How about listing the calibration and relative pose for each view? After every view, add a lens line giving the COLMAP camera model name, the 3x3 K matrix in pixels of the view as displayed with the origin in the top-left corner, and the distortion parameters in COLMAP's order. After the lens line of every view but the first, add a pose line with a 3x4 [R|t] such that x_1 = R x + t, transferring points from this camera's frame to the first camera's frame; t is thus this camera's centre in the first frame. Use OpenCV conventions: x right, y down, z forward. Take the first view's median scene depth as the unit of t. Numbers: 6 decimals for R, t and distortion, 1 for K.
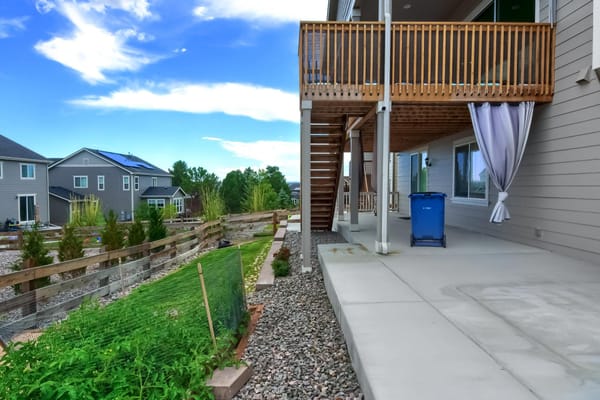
lens RADIAL K [[316.2, 0, 300.0], [0, 316.2, 200.0], [0, 0, 1]] dist [-0.004122, -0.000911]
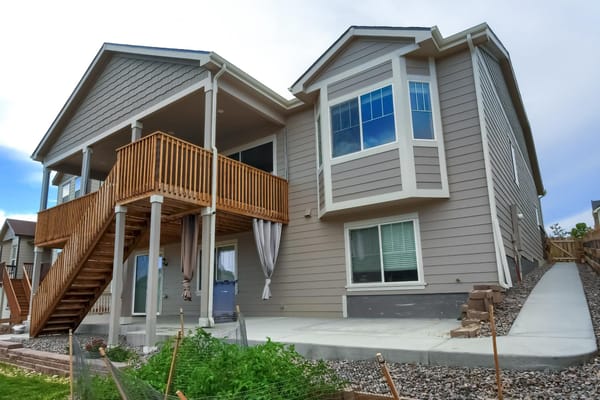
lens RADIAL K [[378.6, 0, 300.0], [0, 378.6, 200.0], [0, 0, 1]] dist [0.000387, -0.000203]
pose [[0.574118, 0.184865, 0.797630, -0.790717], [0.052533, 0.963854, -0.261202, 0.093189], [-0.817086, 0.191862, 0.543654, -0.177434]]
